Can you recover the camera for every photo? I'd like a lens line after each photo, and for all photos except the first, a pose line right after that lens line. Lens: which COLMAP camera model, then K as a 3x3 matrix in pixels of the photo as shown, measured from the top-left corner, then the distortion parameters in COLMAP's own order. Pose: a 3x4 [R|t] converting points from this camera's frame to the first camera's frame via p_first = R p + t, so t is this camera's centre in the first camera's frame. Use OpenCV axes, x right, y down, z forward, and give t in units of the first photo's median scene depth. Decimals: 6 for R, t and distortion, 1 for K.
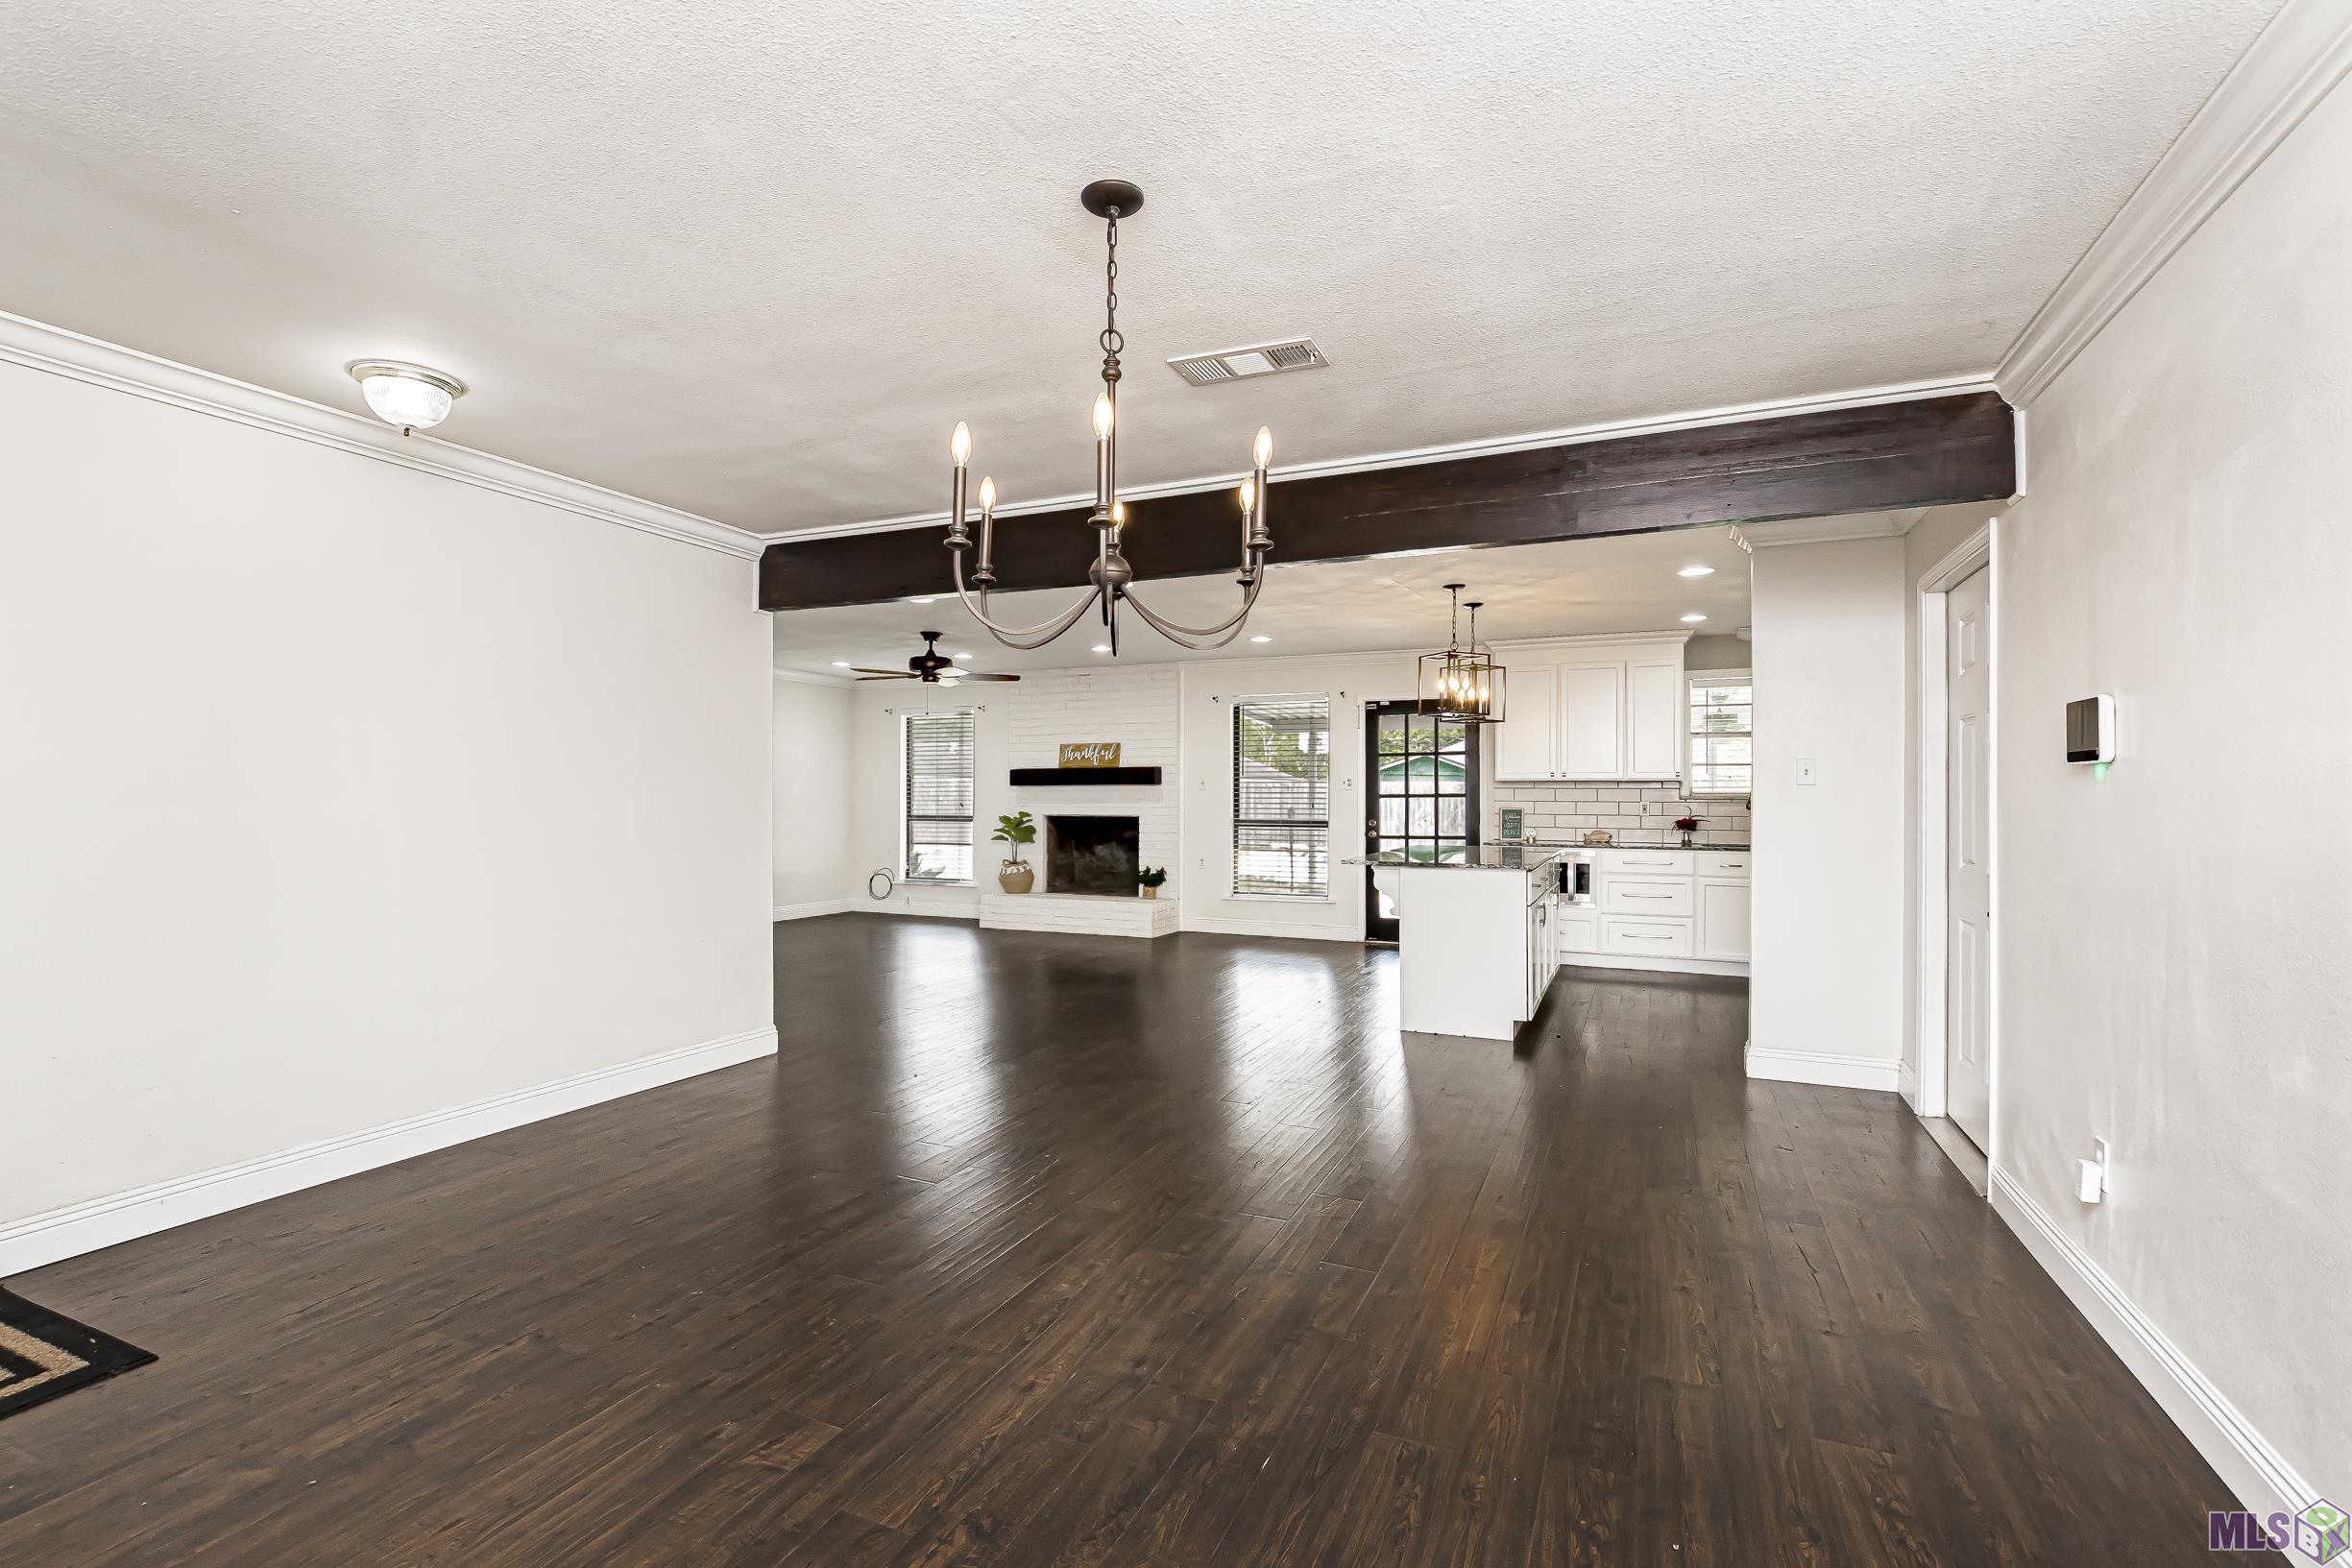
lens RADIAL K [[1055.6, 0, 1159.0], [0, 1055.6, 793.9], [0, 0, 1]] dist [0.000307, 0.000005]
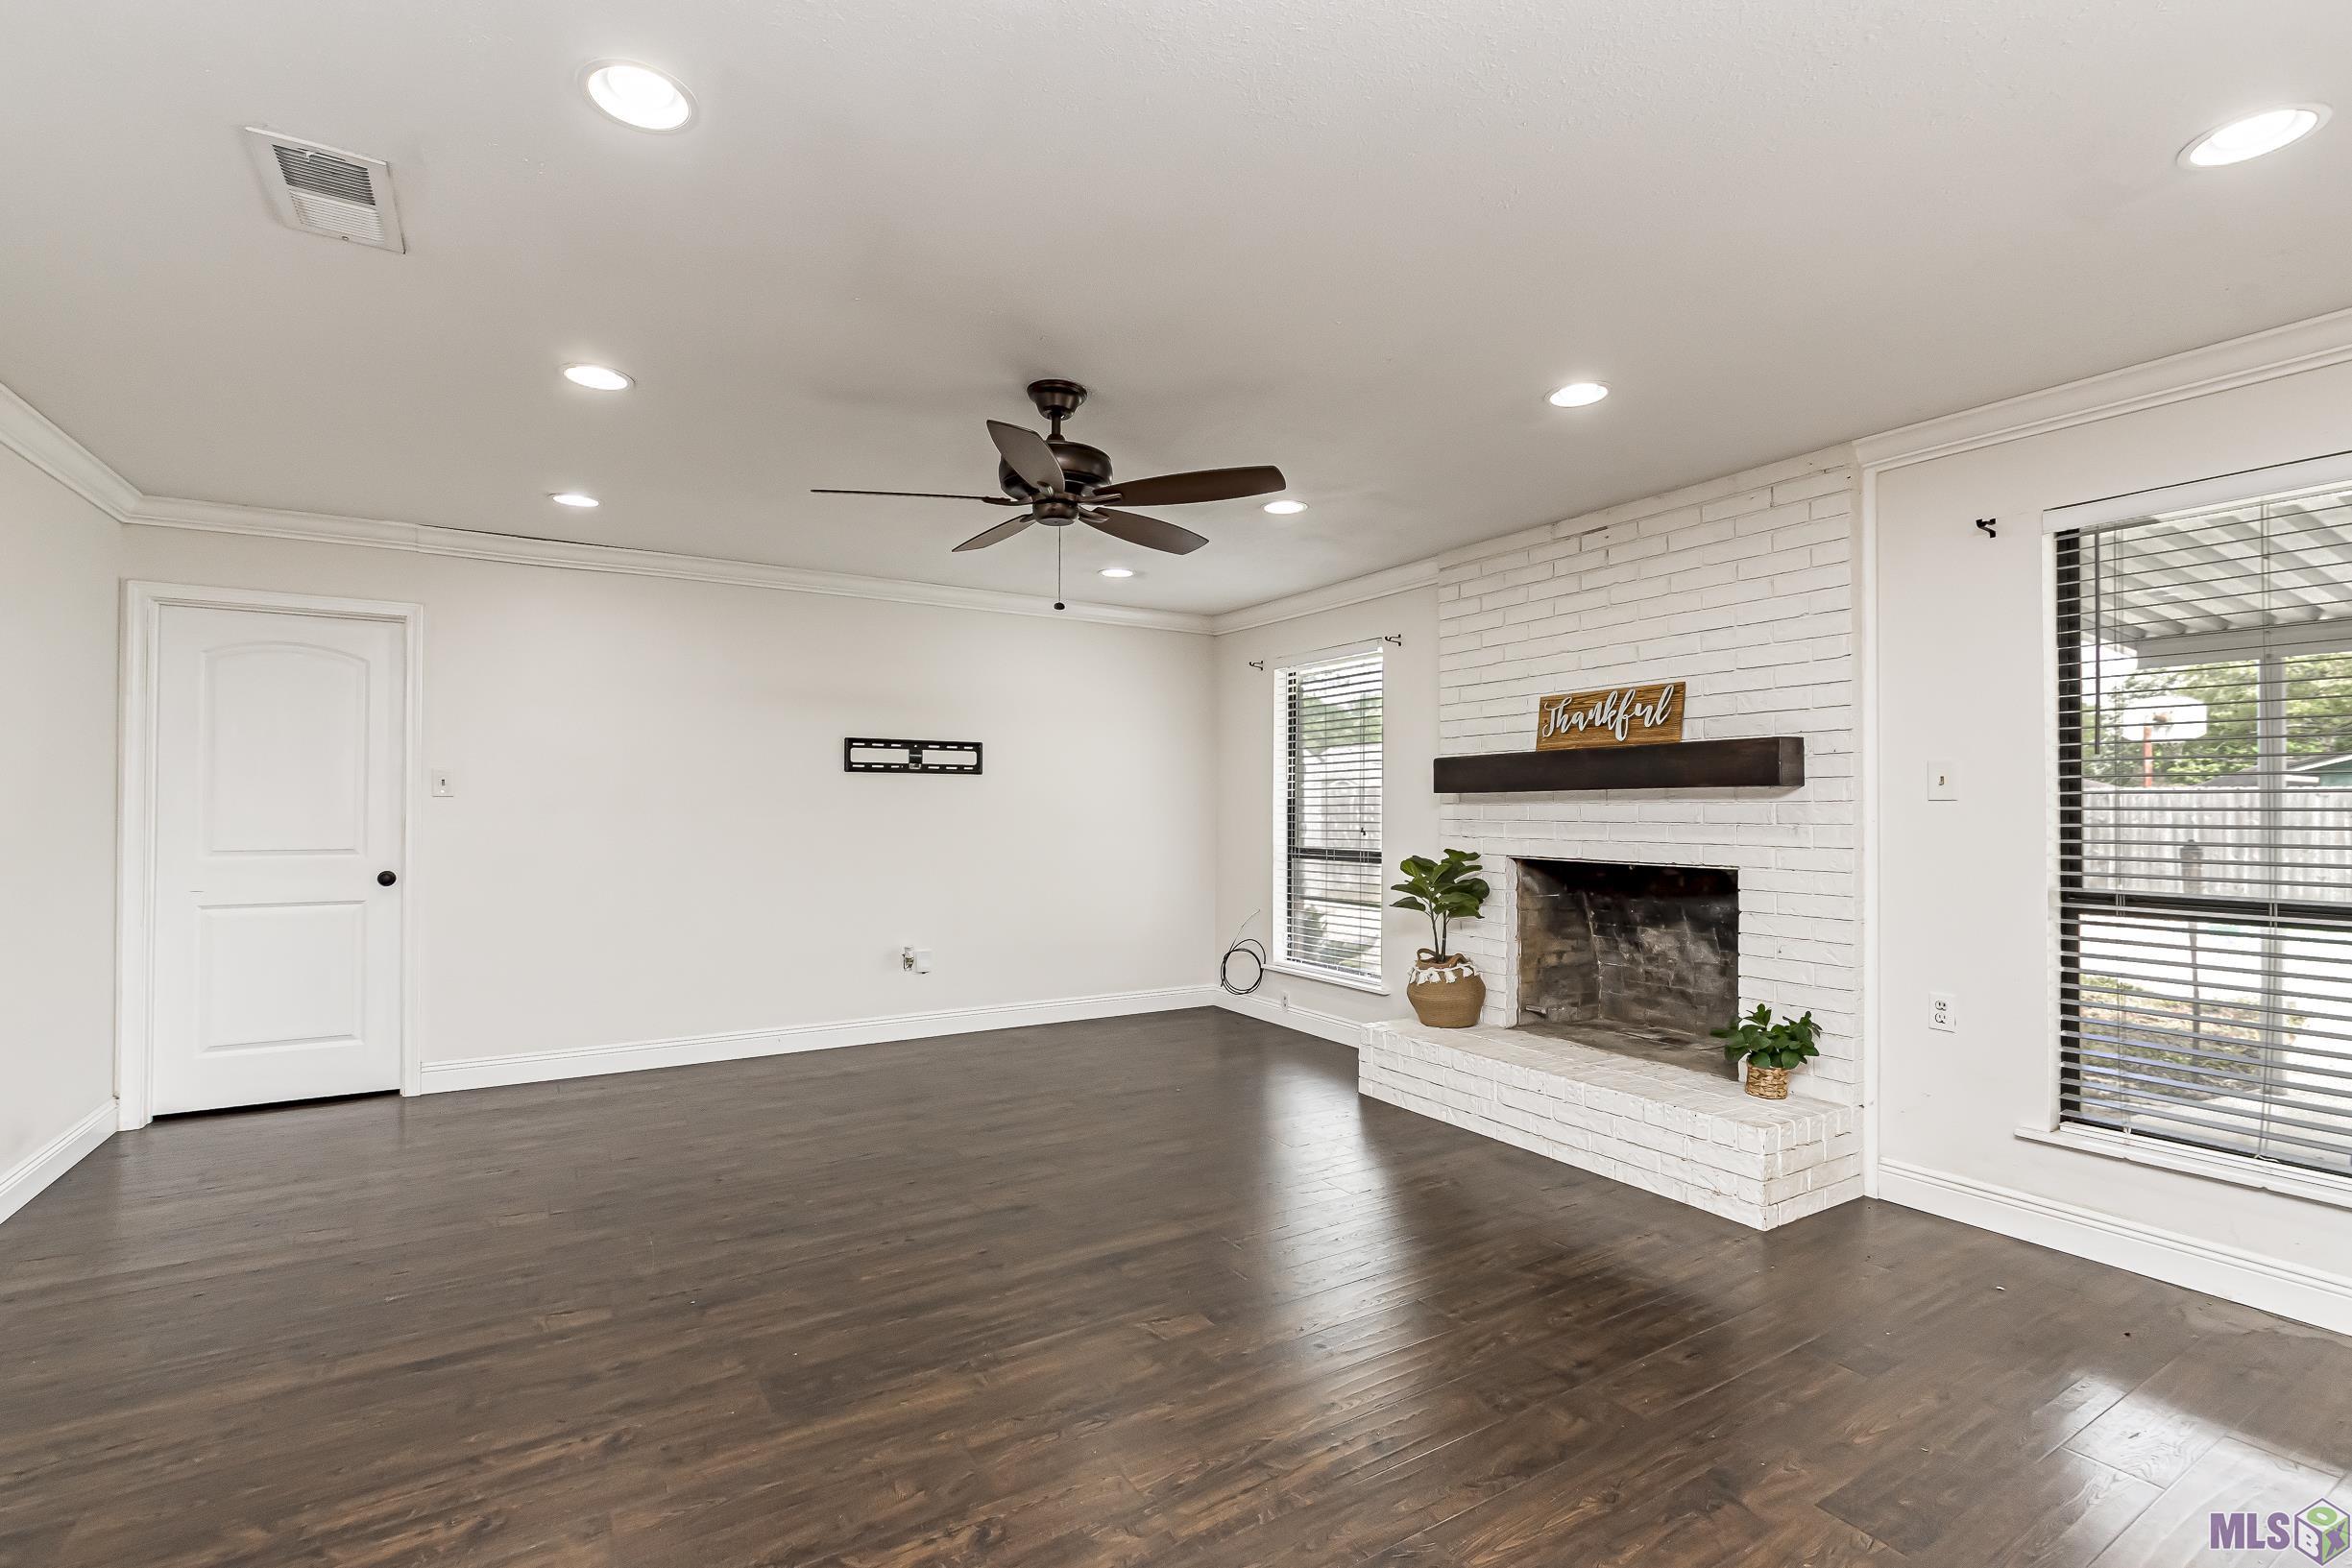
lens RADIAL K [[1055.6, 0, 1159.0], [0, 1055.6, 793.9], [0, 0, 1]] dist [0.000307, 0.000005]
pose [[0.827126, -0.008501, -0.561952, 0.022328], [0.003157, 0.999940, -0.010481, -0.002794], [0.562008, 0.006895, 0.827103, 0.548841]]
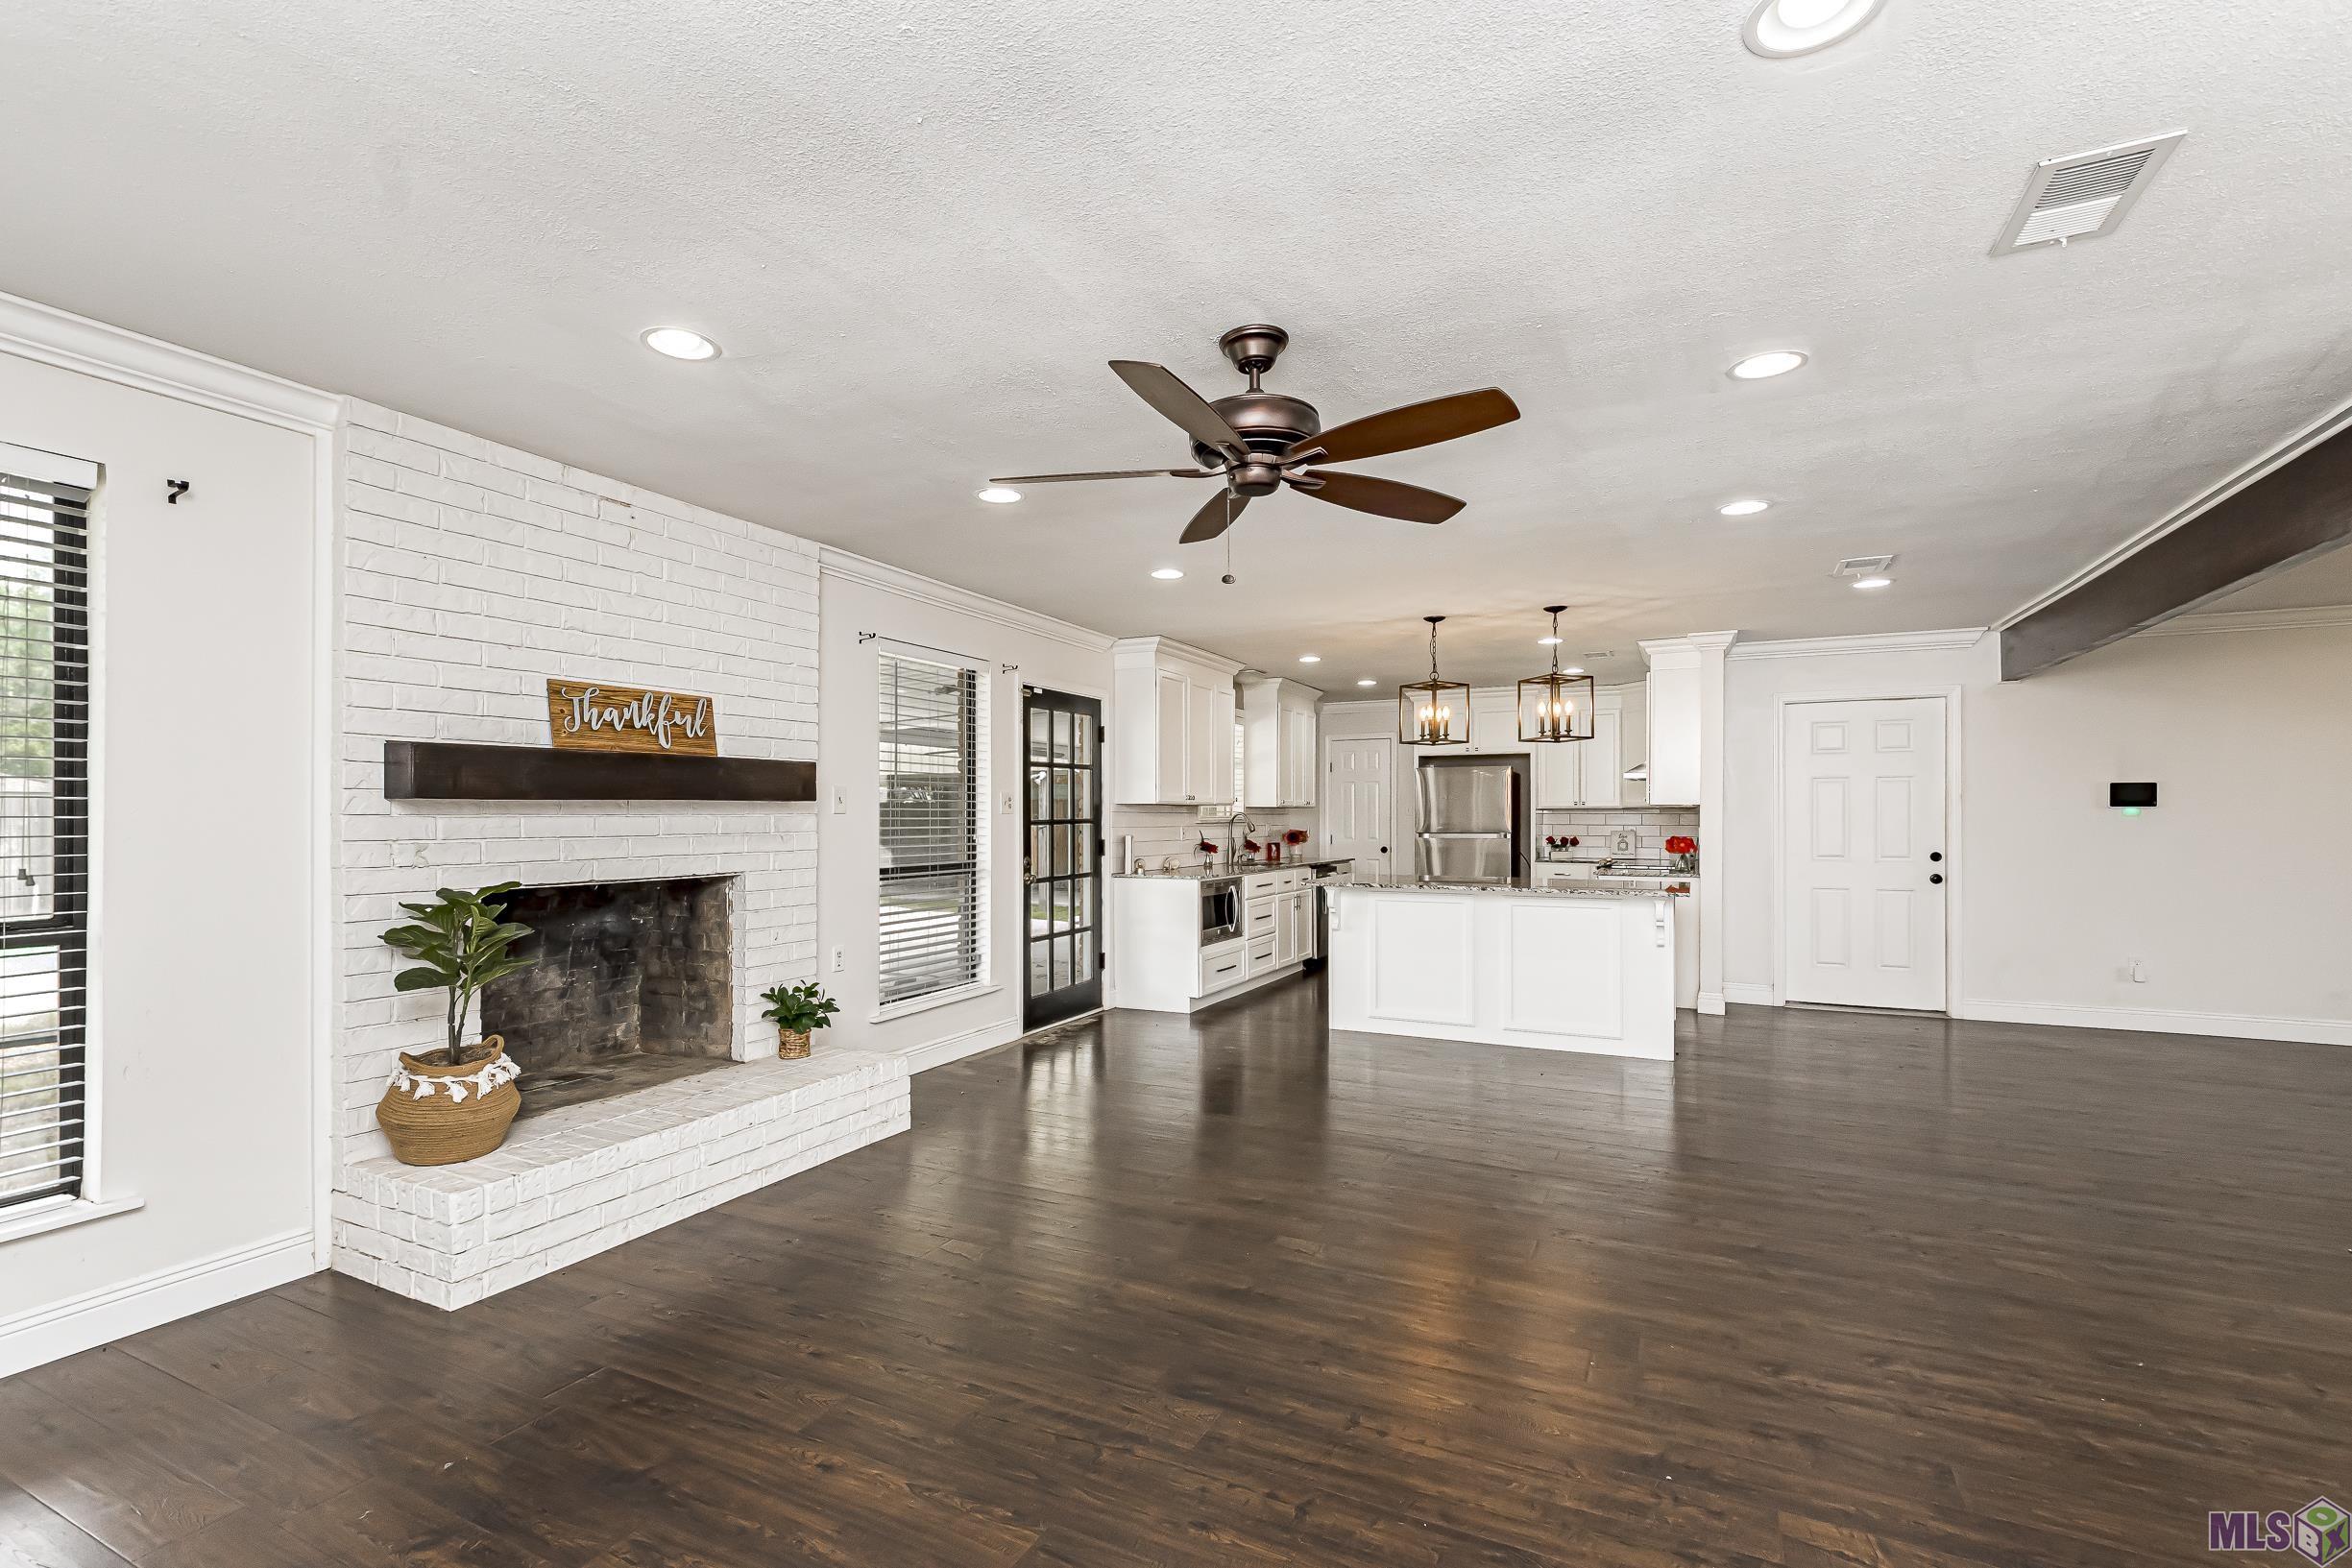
lens RADIAL K [[1055.6, 0, 1159.0], [0, 1055.6, 793.9], [0, 0, 1]] dist [0.000307, 0.000005]
pose [[0.038438, 0.017613, 0.999106, -0.430320], [-0.002252, 0.999844, -0.017539, -0.004168], [-0.999258, -0.001576, 0.038472, 0.792132]]
